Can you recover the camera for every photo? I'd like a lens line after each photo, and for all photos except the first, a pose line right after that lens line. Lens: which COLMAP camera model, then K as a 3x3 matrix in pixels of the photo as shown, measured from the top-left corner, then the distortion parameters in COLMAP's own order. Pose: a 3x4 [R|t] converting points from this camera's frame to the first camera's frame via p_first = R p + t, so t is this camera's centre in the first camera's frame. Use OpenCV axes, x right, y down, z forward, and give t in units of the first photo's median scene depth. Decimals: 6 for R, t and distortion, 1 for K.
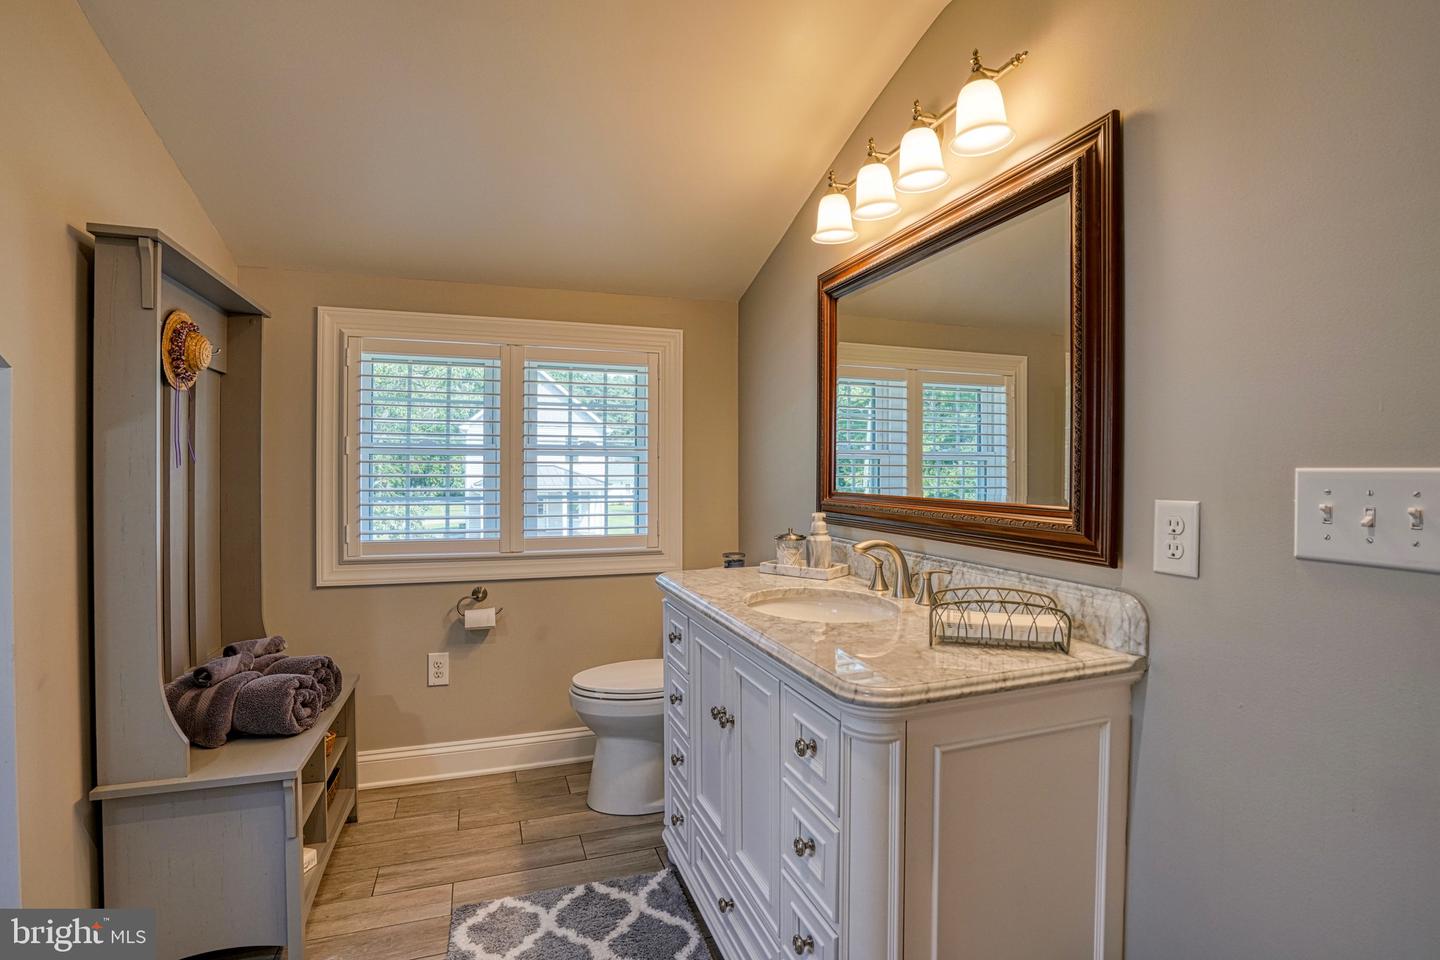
lens RADIAL K [[677.6, 0, 699.8], [0, 677.6, 478.3], [0, 0, 1]] dist [-0.056279, 0.020021]
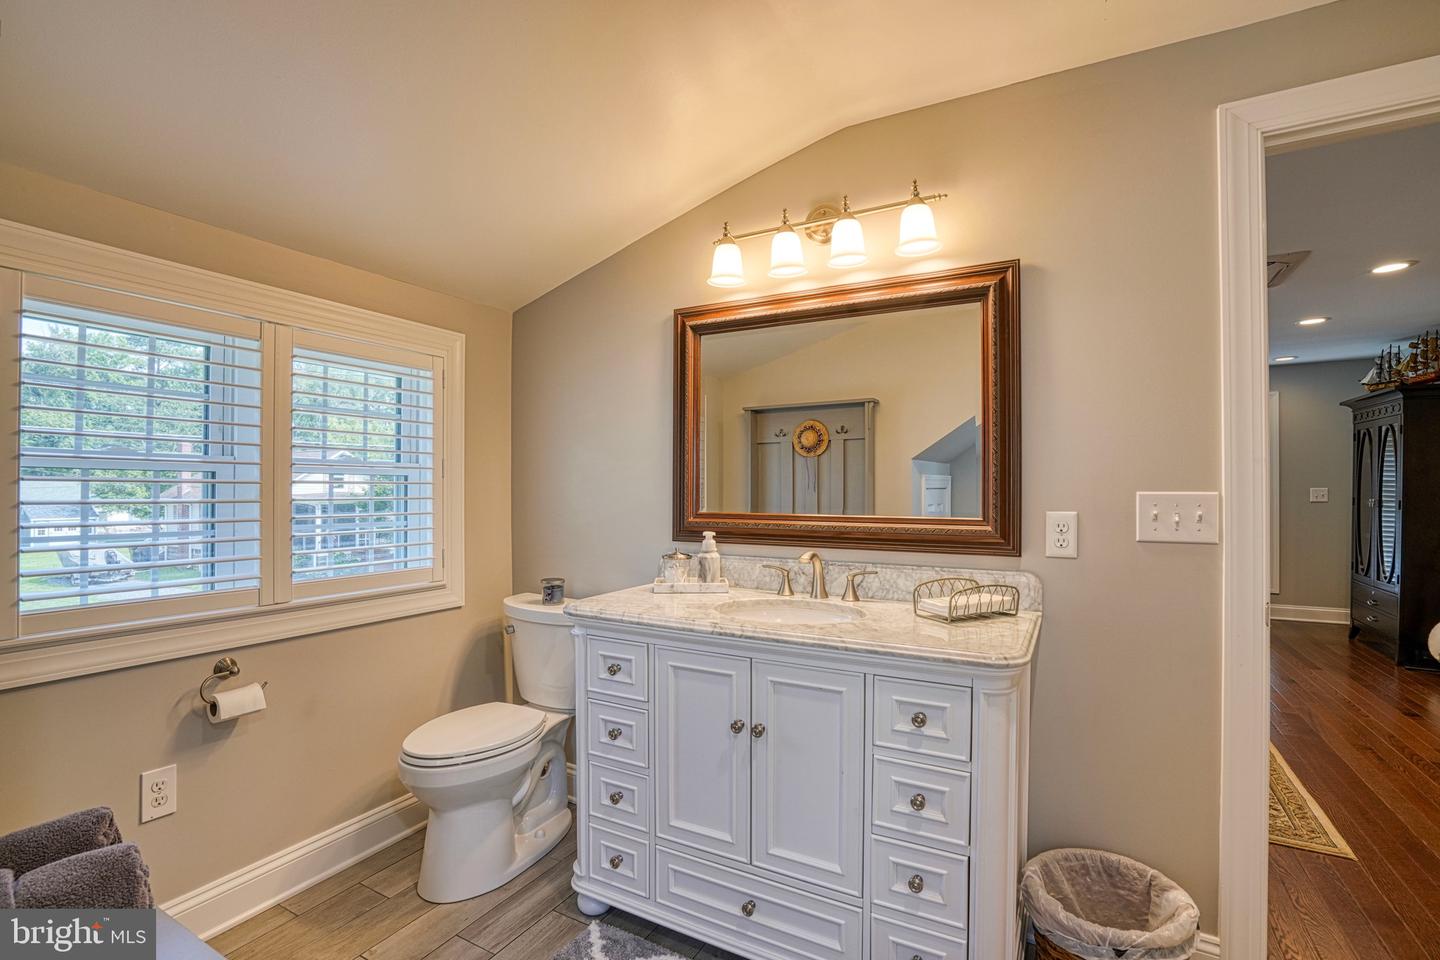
lens RADIAL K [[675.9, 0, 692.9], [0, 675.9, 484.7], [0, 0, 1]] dist [-0.059803, 0.028155]
pose [[0.746077, 0.004524, 0.665844, -0.566962], [0.007894, 0.999847, -0.015639, -0.007610], [-0.665813, 0.016924, 0.745927, 0.209745]]
